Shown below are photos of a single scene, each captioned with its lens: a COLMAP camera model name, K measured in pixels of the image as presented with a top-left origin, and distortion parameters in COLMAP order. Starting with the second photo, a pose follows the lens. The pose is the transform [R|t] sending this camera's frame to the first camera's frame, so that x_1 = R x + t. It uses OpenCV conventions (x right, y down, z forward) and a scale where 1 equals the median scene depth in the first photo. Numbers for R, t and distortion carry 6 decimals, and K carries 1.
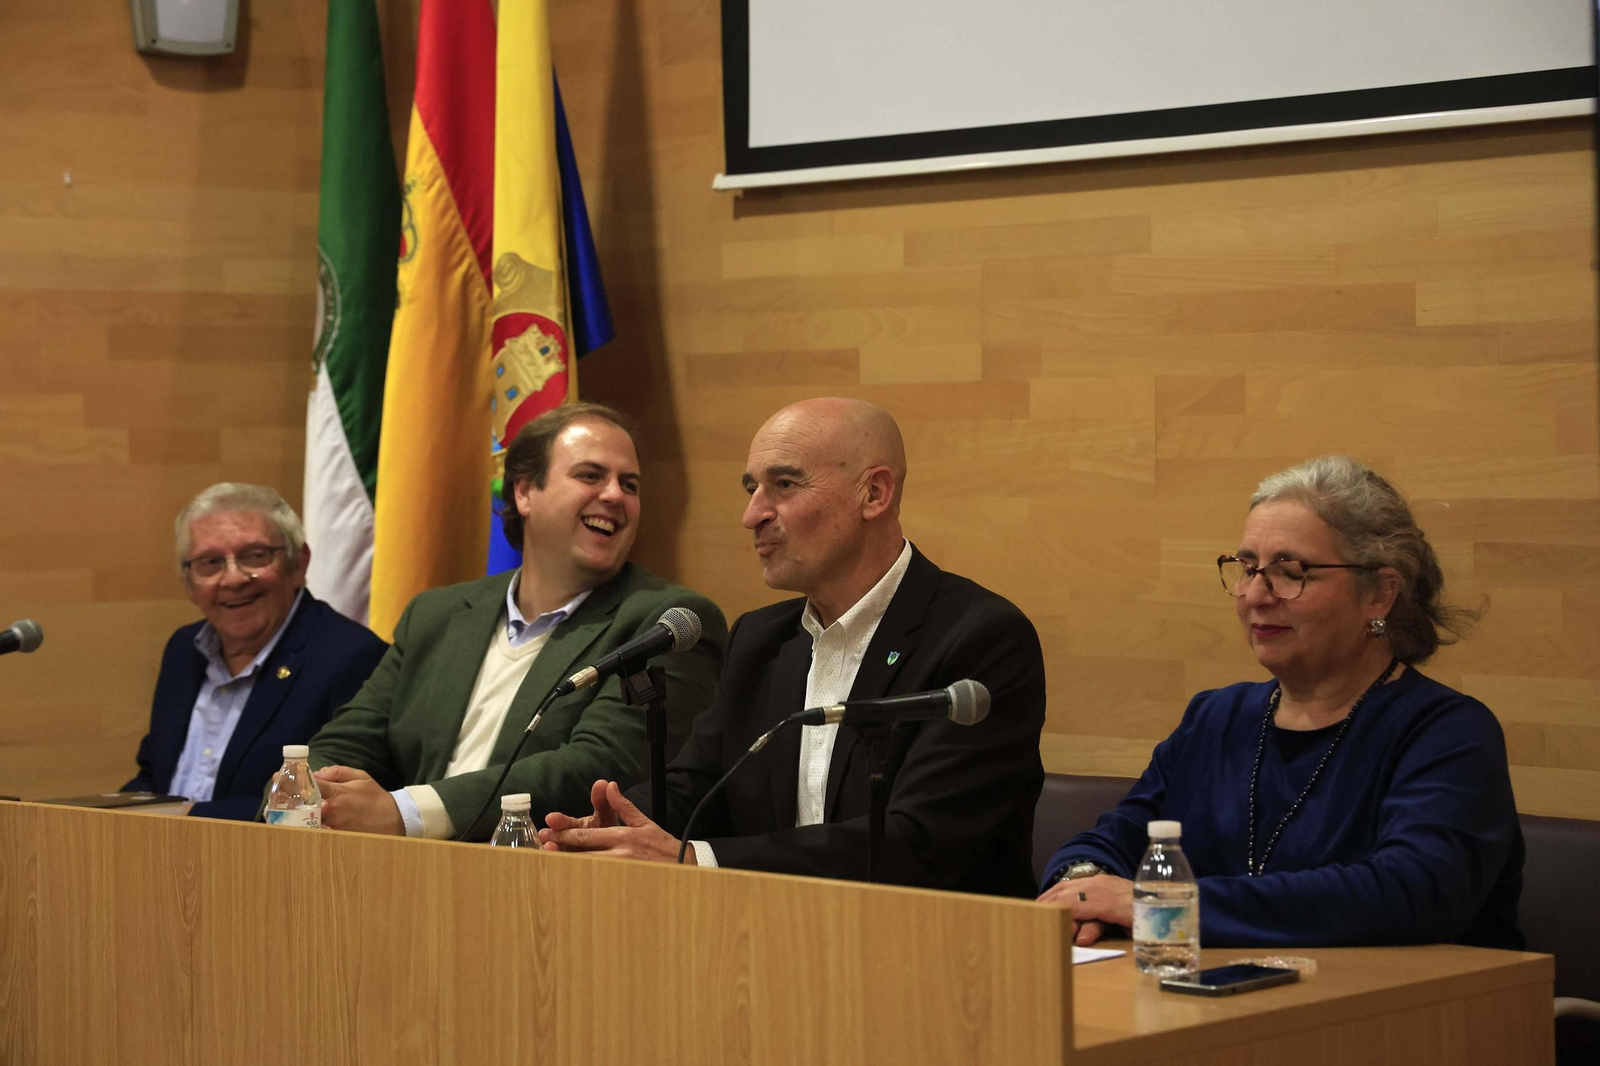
lens RADIAL K [[3523.3, 0, 800.0], [0, 3523.3, 533.0], [0, 0, 1]] dist [0.411254, -0.273787]
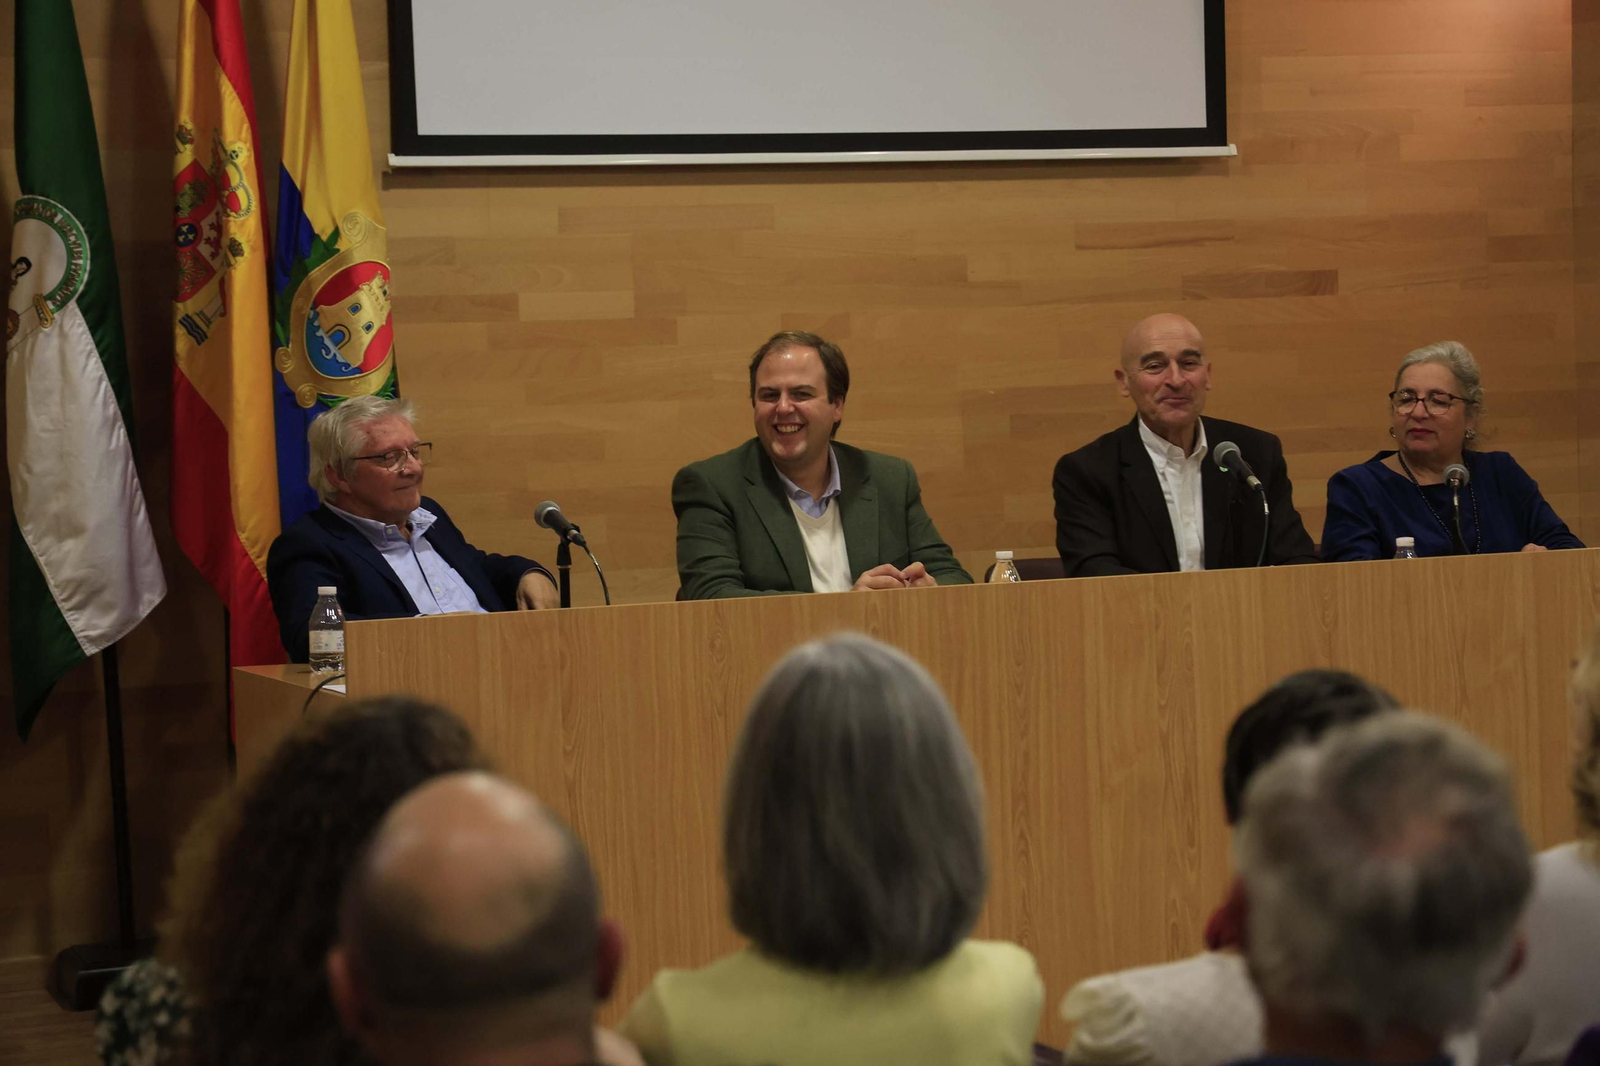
lens RADIAL K [[3636.5, 0, 800.0], [0, 3636.5, 533.0], [0, 0, 1]] dist [0.402500, -0.096206]
pose [[0.429907, -0.049266, 0.901528, -1.376178], [0.052103, 0.998200, 0.029702, 0.002314], [-0.901369, 0.034203, 0.431700, 0.372867]]
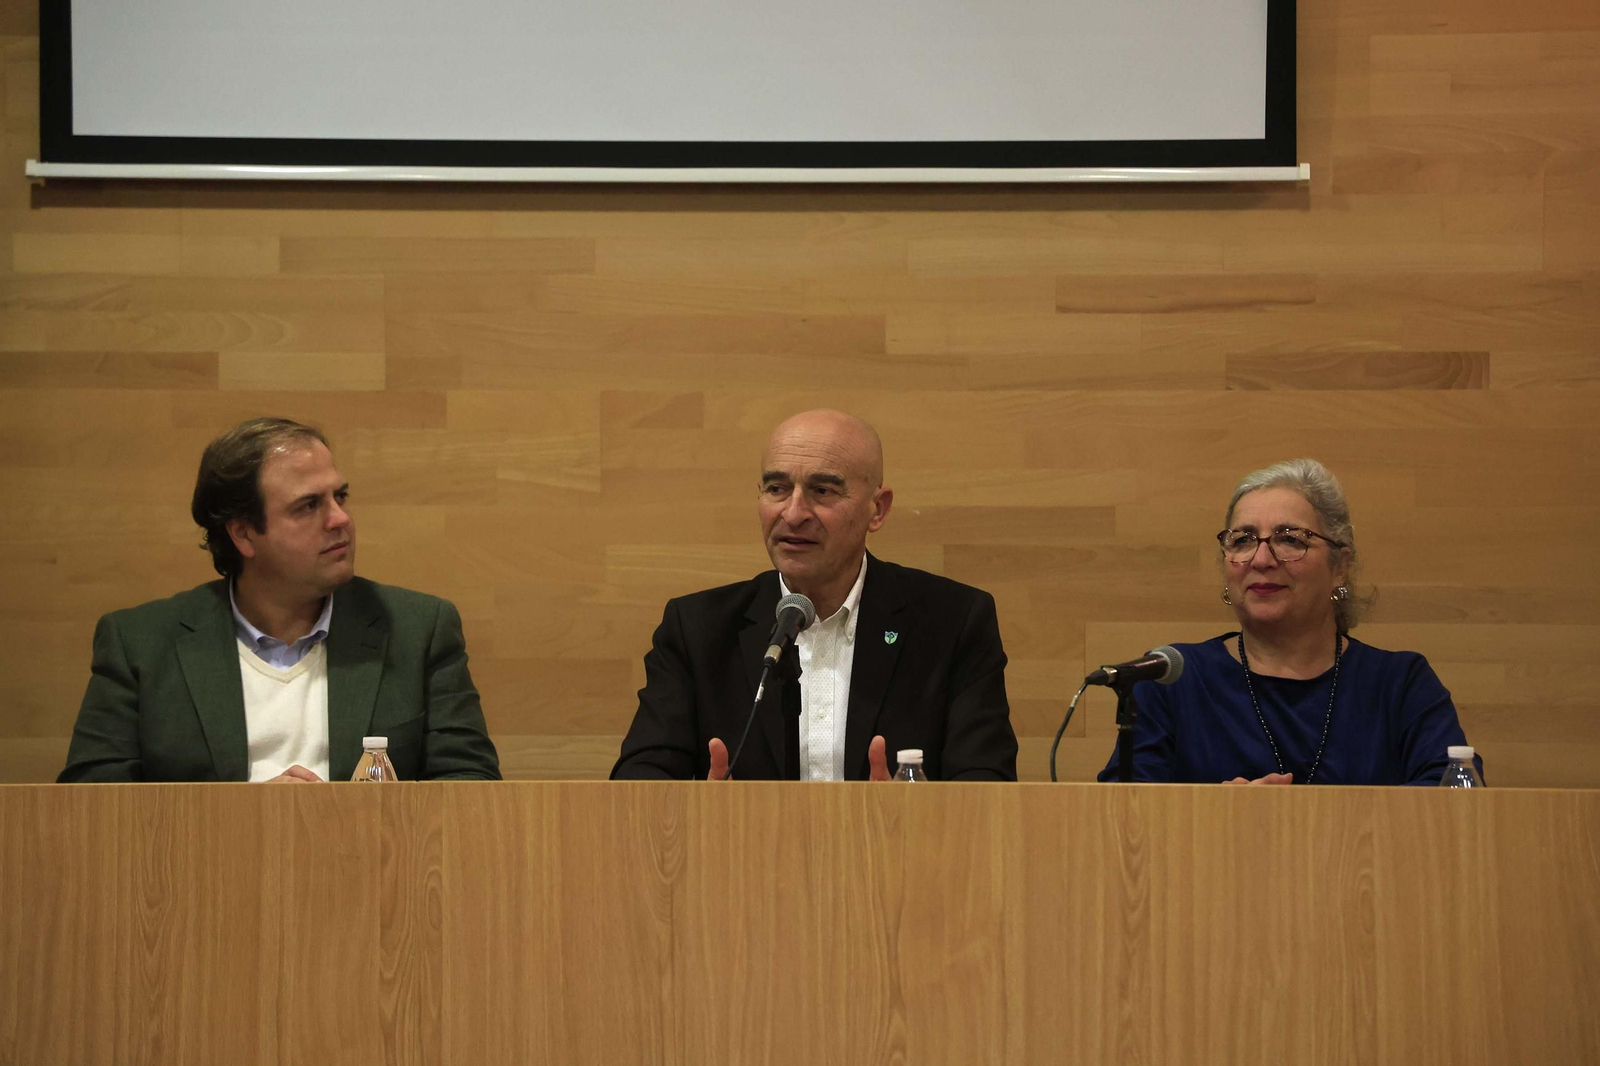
lens RADIAL K [[4528.6, 0, 800.0], [0, 4528.6, 533.0], [0, 0, 1]] dist [0.684729, -1.326000]
pose [[0.751453, 0.000877, 0.659786, -0.815424], [0.007978, 0.999914, -0.010415, 0.013862], [-0.659738, 0.013090, 0.751381, -0.062913]]
